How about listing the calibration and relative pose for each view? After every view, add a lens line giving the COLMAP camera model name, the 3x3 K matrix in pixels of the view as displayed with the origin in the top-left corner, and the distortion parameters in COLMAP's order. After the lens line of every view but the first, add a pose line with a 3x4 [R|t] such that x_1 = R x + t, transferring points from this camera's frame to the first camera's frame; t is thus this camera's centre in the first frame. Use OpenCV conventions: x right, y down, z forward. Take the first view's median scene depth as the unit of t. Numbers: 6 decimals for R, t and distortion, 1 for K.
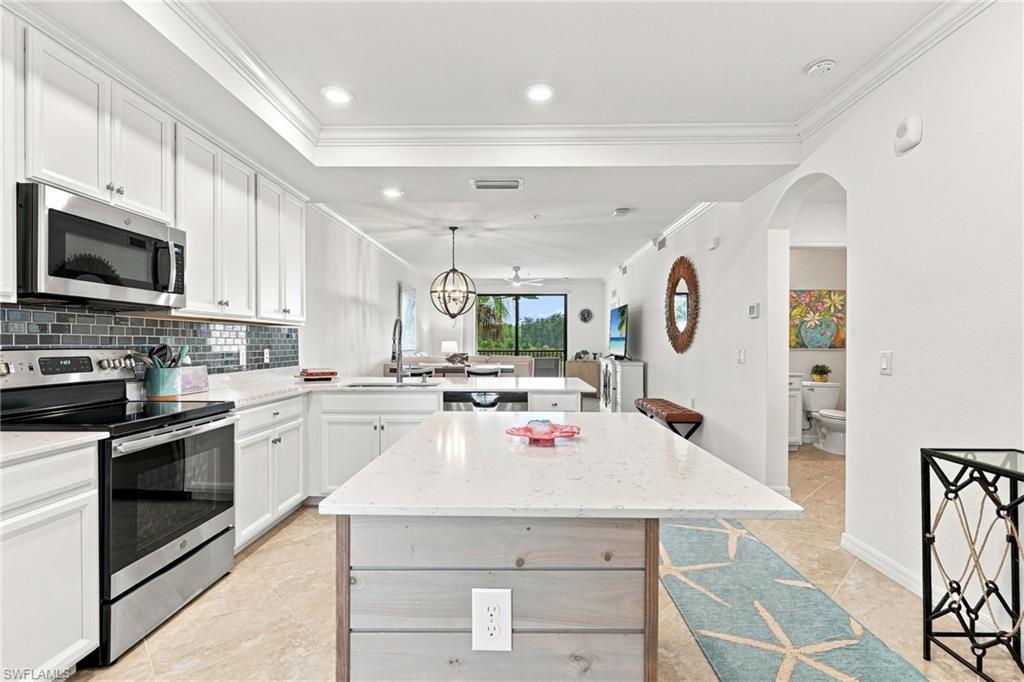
lens RADIAL K [[469.1, 0, 511.3], [0, 469.1, 349.4], [0, 0, 1]] dist [-0.001273, 0.000059]
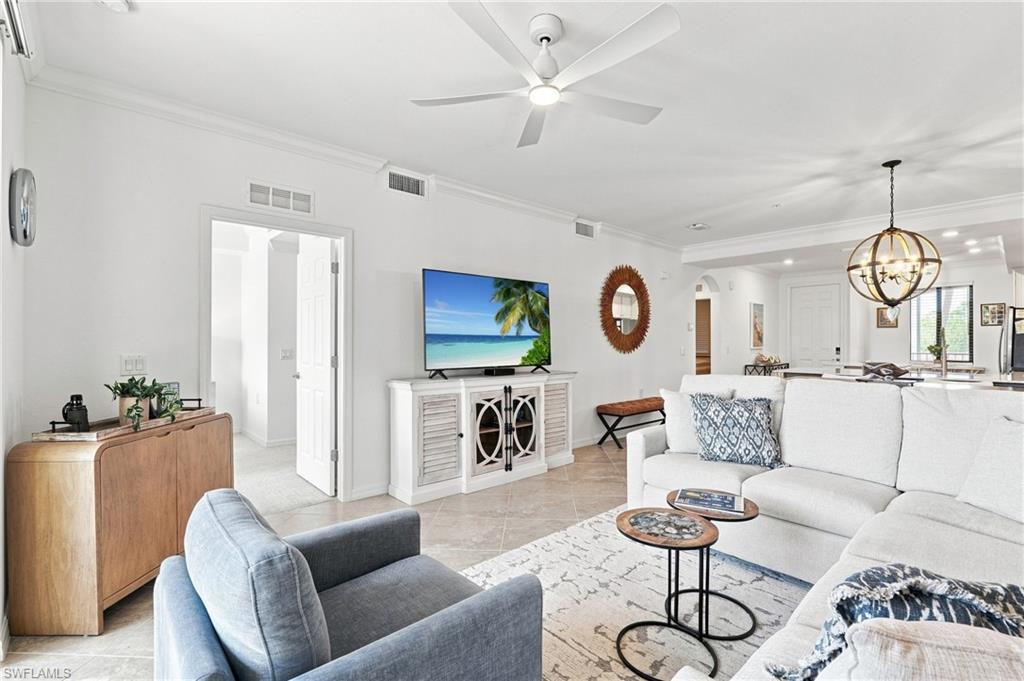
lens RADIAL K [[462.5, 0, 516.6], [0, 462.5, 344.2], [0, 0, 1]] dist [-0.002382, 0.001356]
pose [[-0.693134, -0.006038, 0.720783, -0.388100], [0.007697, 0.999846, 0.015777, -0.052265], [-0.720767, 0.016484, -0.692981, 3.145192]]
